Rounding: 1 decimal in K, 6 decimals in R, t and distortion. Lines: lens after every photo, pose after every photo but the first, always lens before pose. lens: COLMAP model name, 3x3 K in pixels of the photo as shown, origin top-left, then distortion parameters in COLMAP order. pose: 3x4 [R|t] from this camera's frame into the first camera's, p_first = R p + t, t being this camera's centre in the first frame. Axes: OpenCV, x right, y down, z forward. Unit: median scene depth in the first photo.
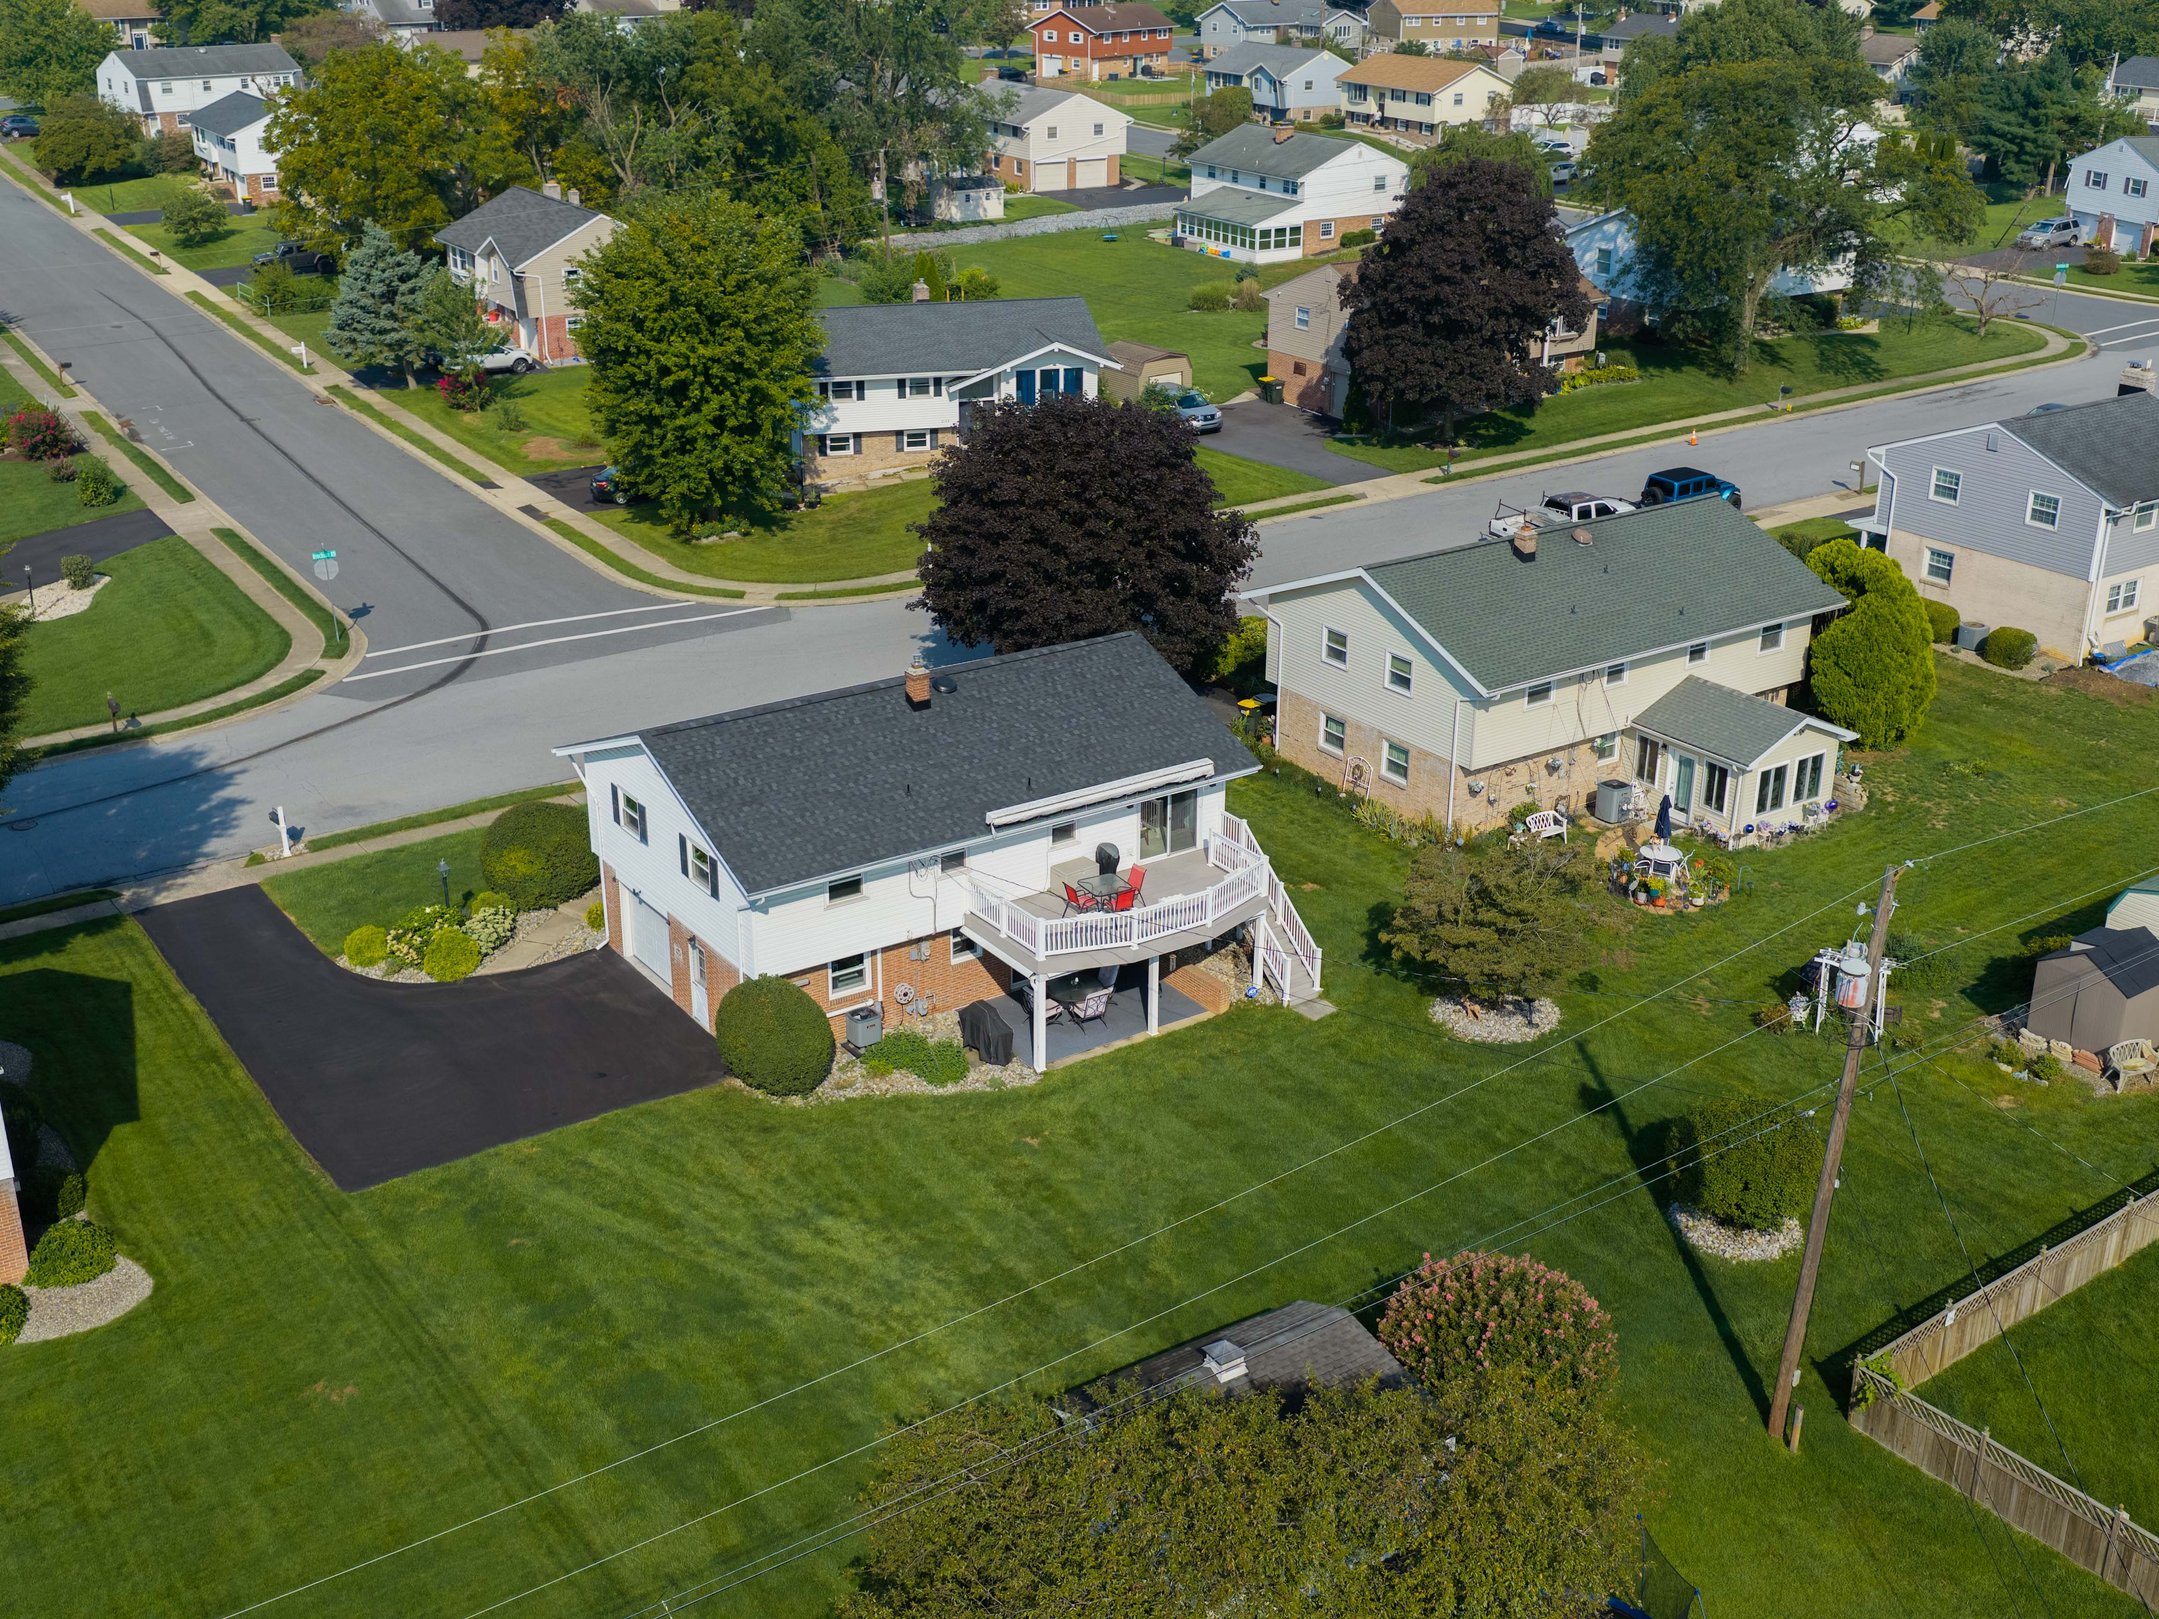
lens RADIAL K [[2382.8, 0, 1088.1], [0, 2382.8, 808.1], [0, 0, 1]] dist [0.003669, 0.000000]
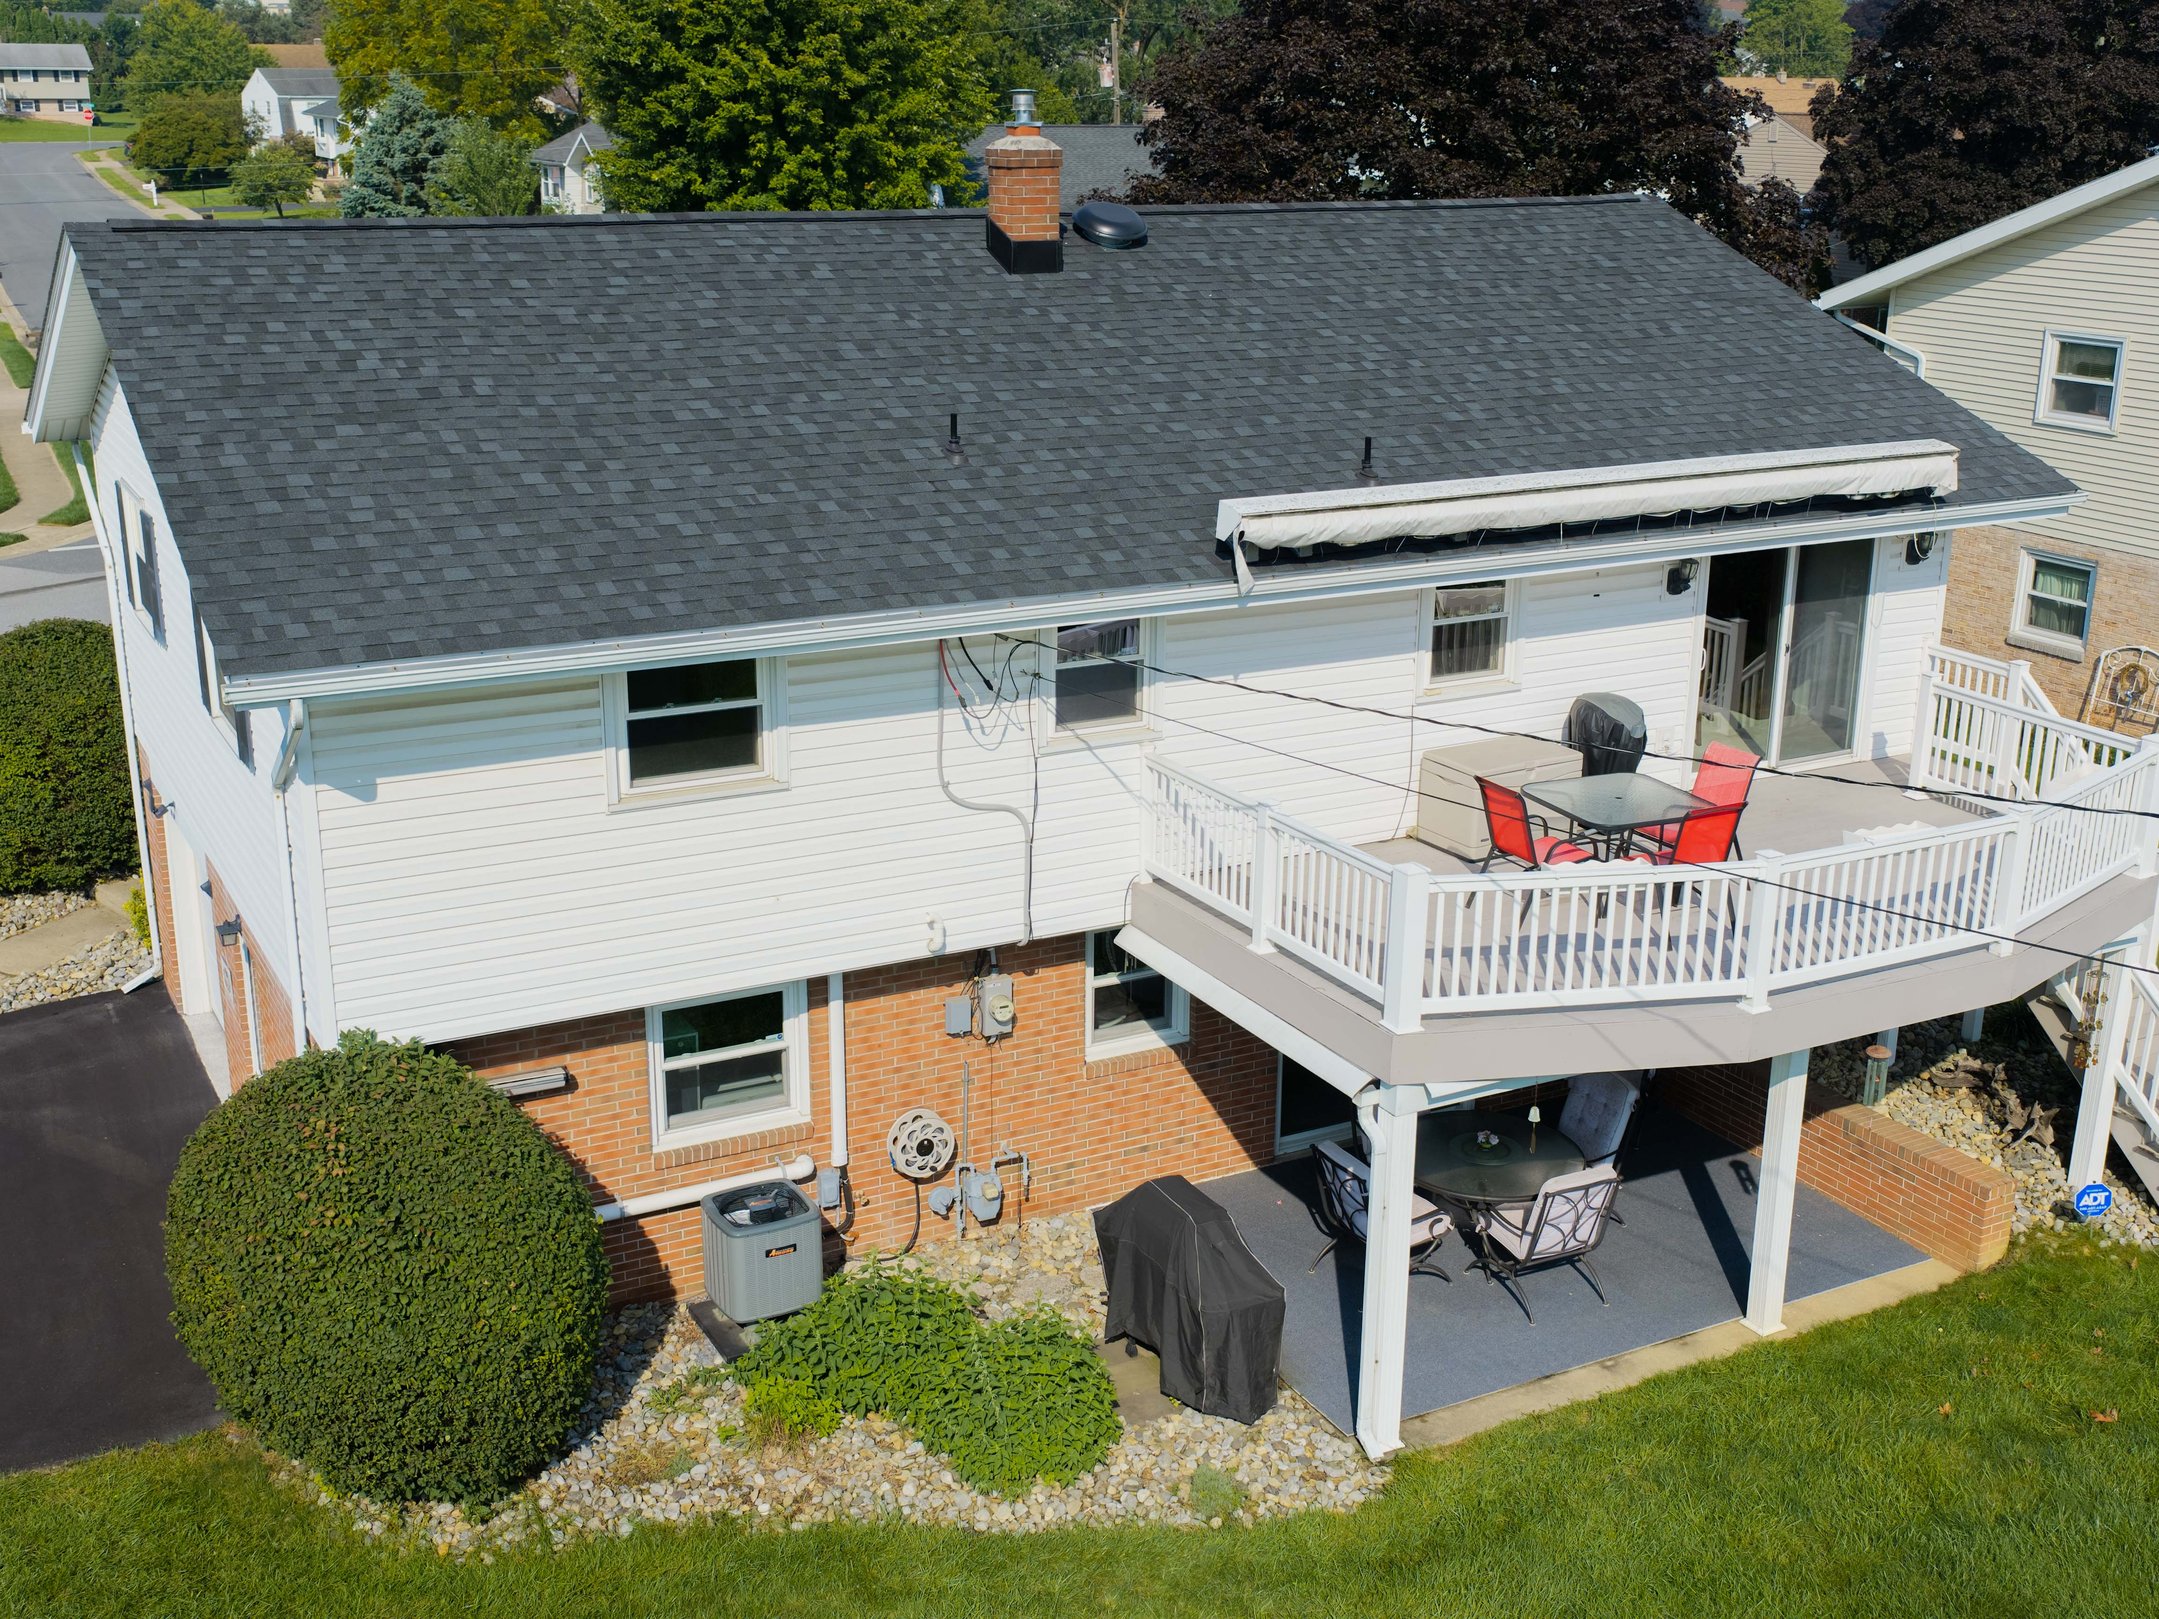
lens RADIAL K [[2382.8, 0, 1082.8], [0, 2382.8, 822.5], [0, 0, 1]] dist [0.003669, 0.000000]
pose [[0.993857, 0.034521, -0.105150, -0.026477], [-0.043318, 0.995644, -0.082565, 0.060157], [0.101841, 0.086613, 0.991023, 0.688766]]
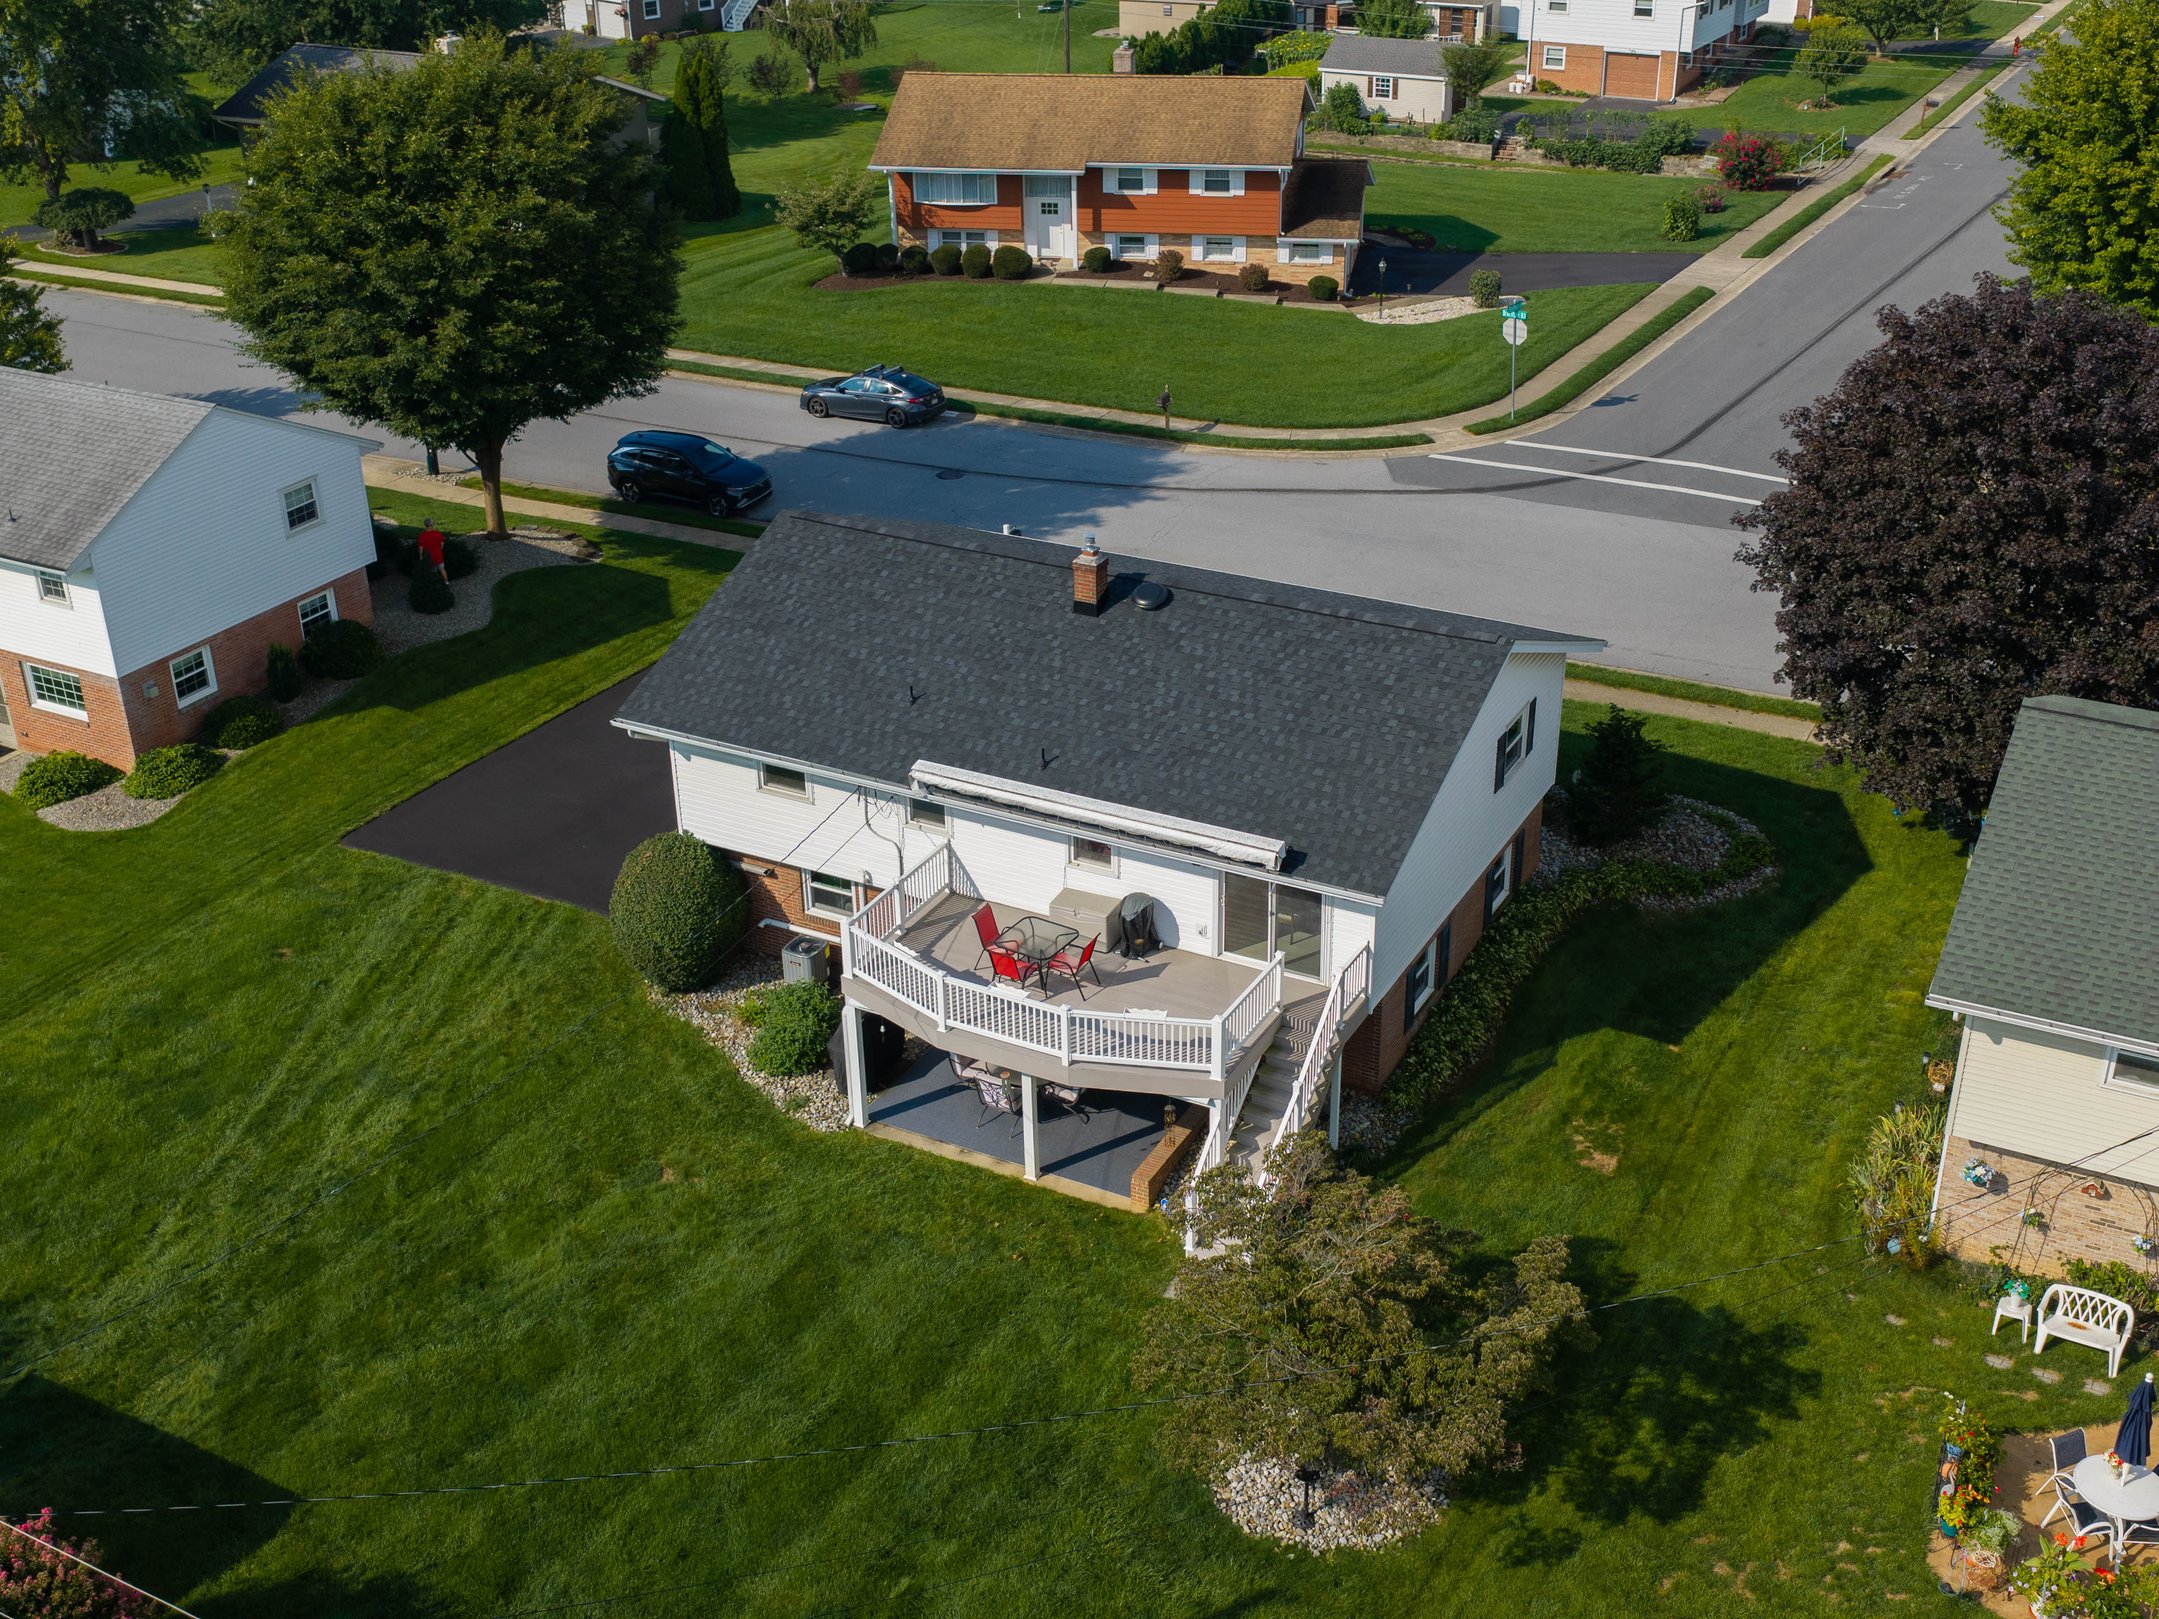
lens RADIAL K [[2382.8, 0, 1081.0], [0, 2382.8, 826.5], [0, 0, 1]] dist [0.003669, 0.000000]
pose [[0.454620, 0.395803, -0.797910, 0.515661], [-0.316671, 0.909133, 0.270547, -0.174609], [0.832490, 0.129679, 0.538650, 0.633088]]
